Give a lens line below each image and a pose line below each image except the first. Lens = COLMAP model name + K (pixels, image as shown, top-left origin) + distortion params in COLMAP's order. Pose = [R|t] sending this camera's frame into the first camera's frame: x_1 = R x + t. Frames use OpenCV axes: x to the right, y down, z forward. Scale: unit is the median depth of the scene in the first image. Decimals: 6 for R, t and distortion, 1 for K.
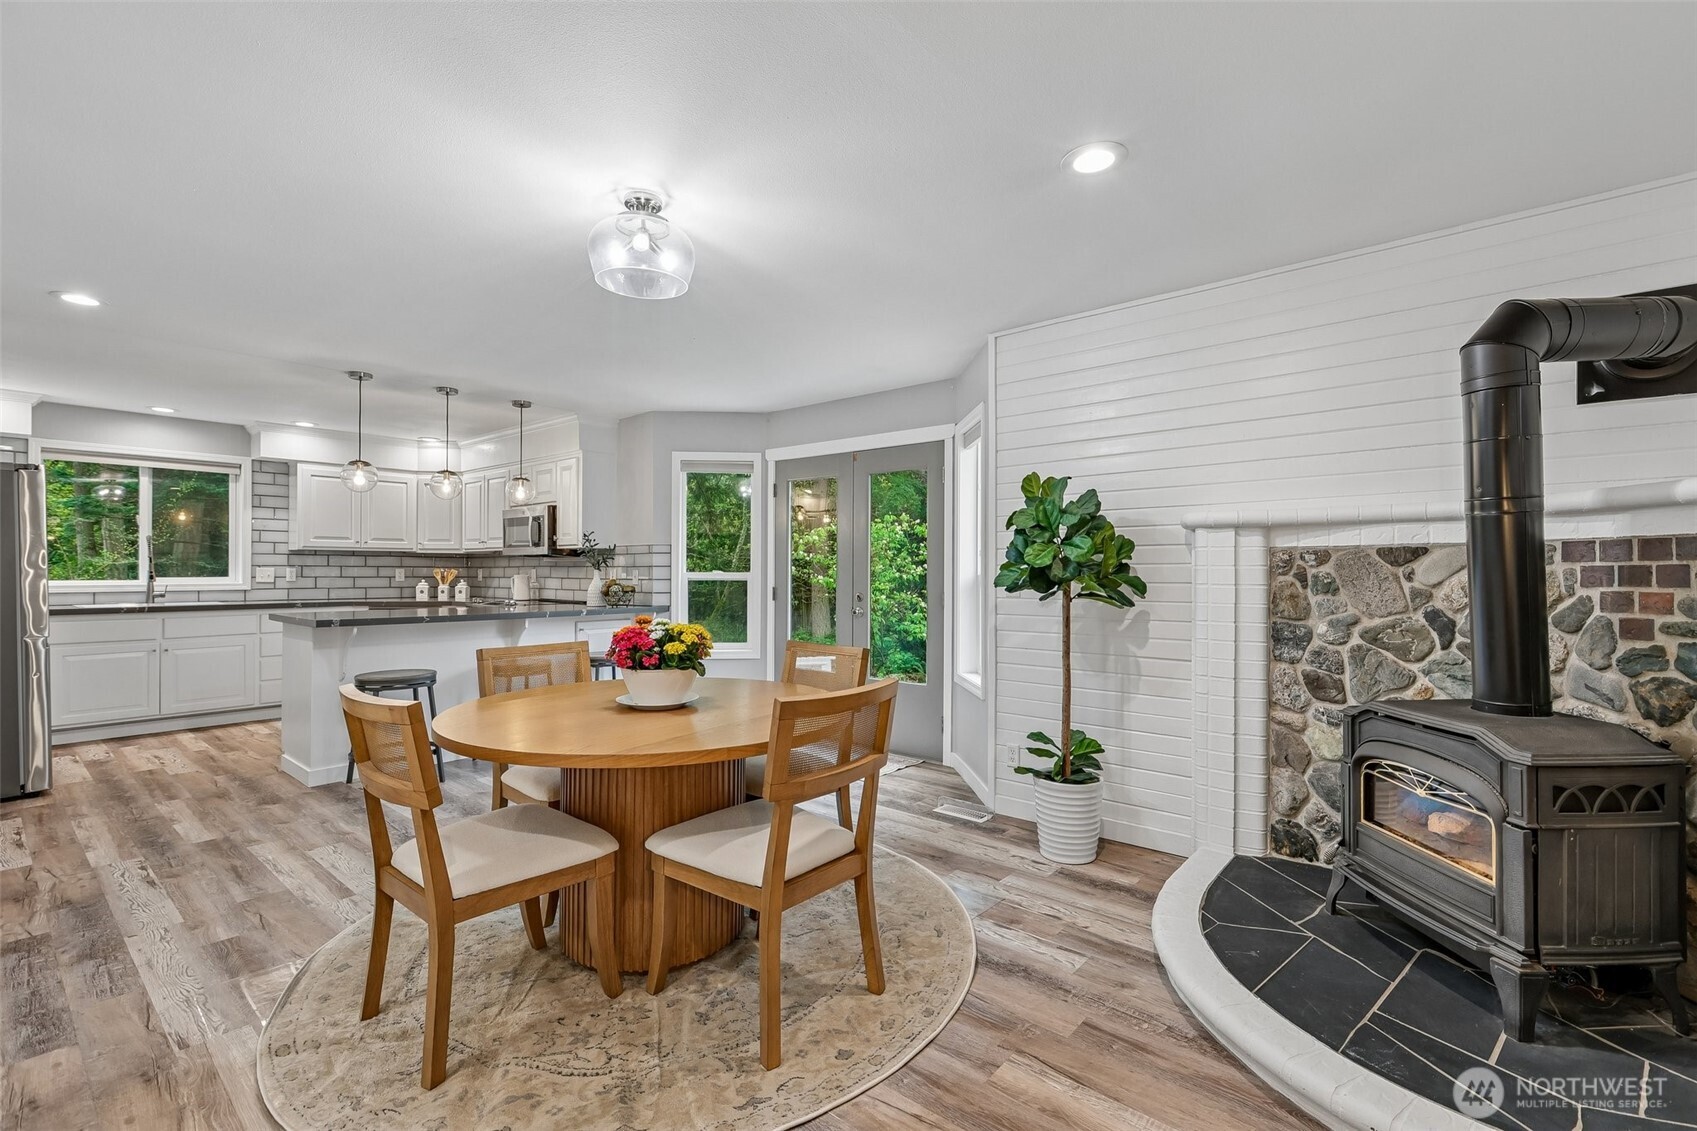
lens RADIAL K [[750.1, 0, 860.0], [0, 750.1, 568.6], [0, 0, 1]] dist [0.001371, 0.000542]
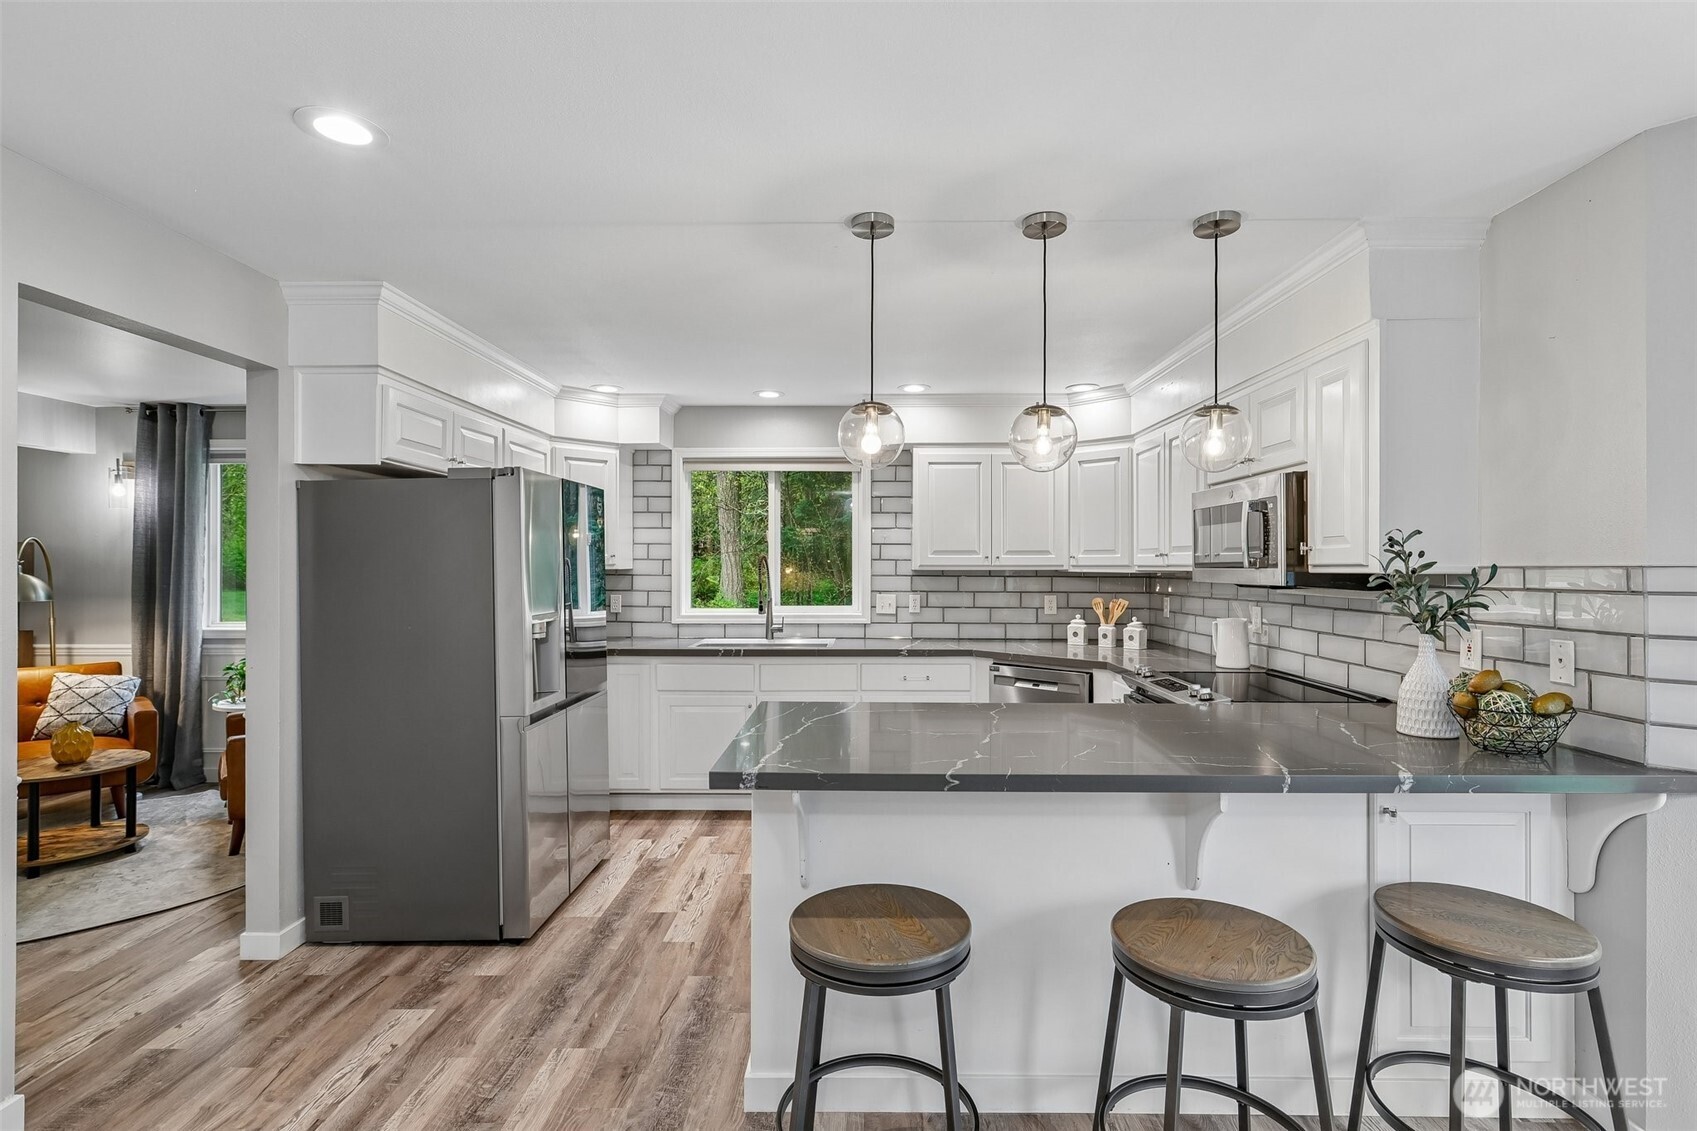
lens RADIAL K [[802.2, 0, 857.1], [0, 802.2, 562.5], [0, 0, 1]] dist [0.012381, 0.000673]
pose [[0.633770, -0.006337, -0.773496, -0.201682], [0.003254, 0.999979, -0.005526, -0.028794], [0.773515, 0.000986, 0.633778, 0.485333]]
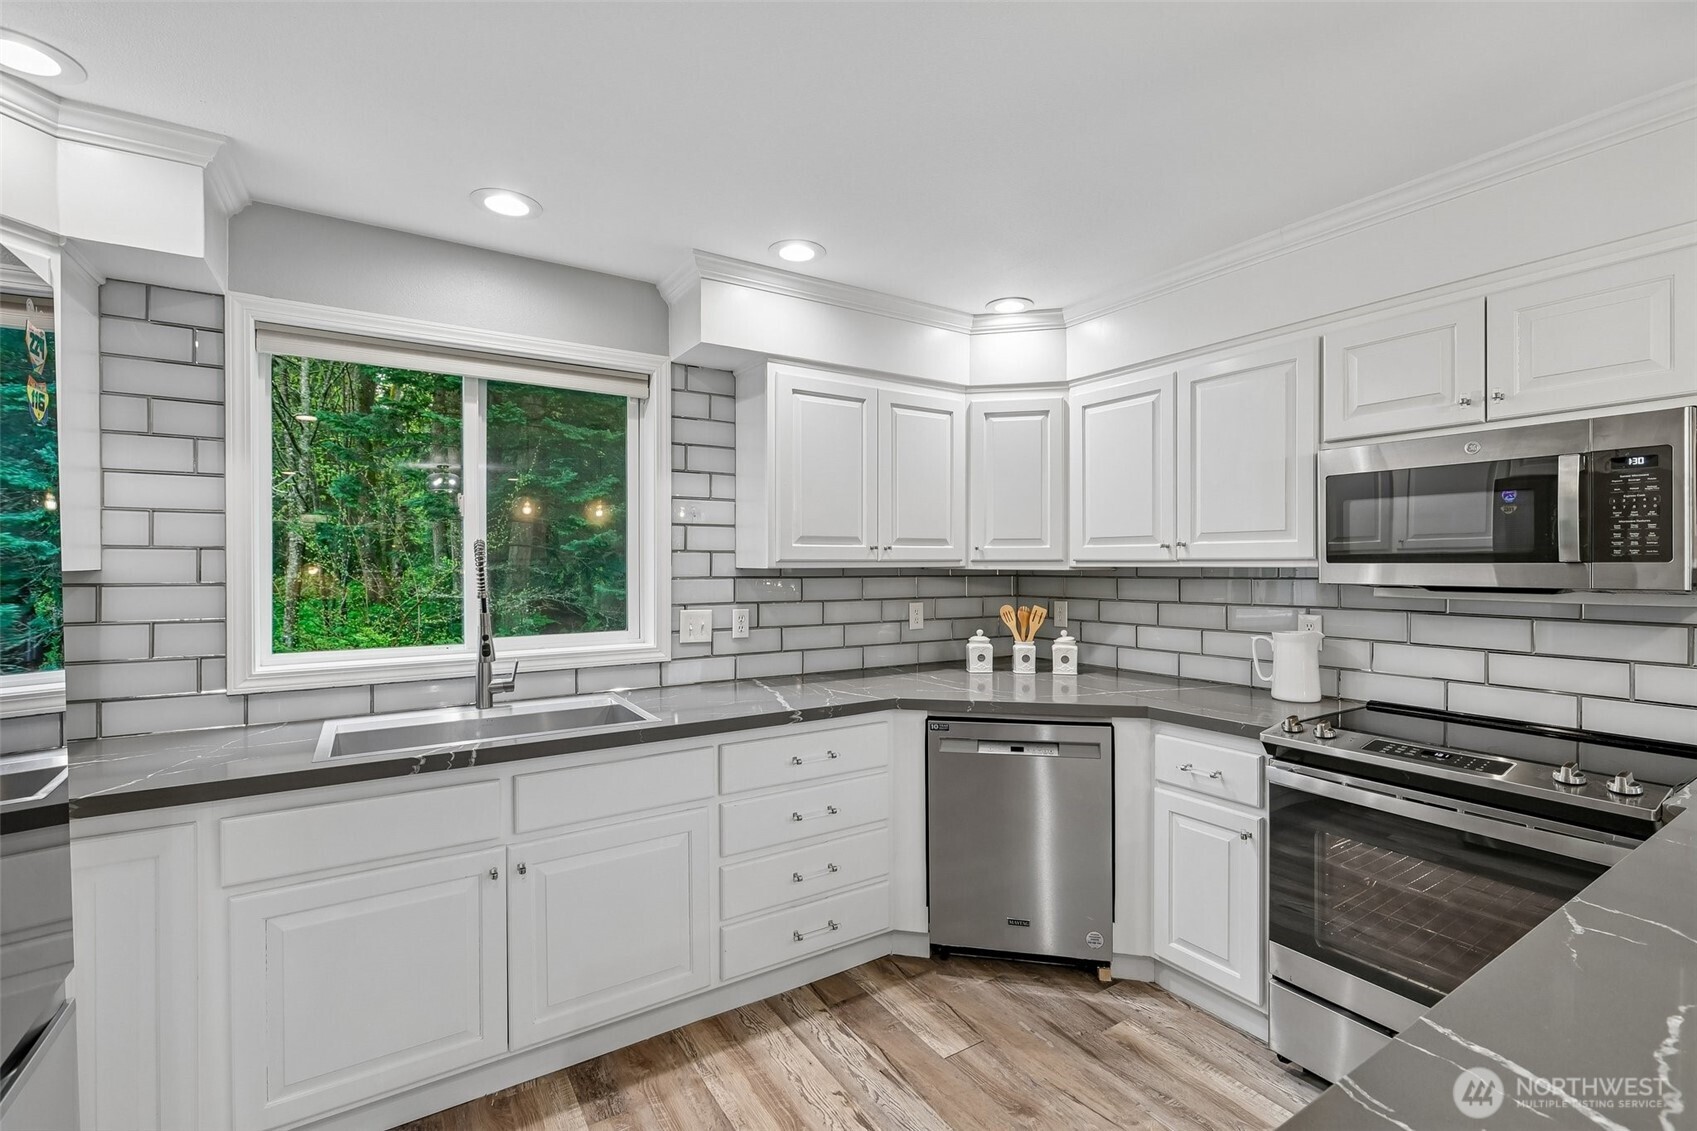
lens RADIAL K [[750.1, 0, 859.2], [0, 750.1, 564.8], [0, 0, 1]] dist [0.001371, 0.000542]
pose [[0.955573, -0.005363, -0.294707, -0.582009], [0.006692, 0.999971, 0.003502, -0.028837], [0.294680, -0.005318, 0.955581, 0.620273]]
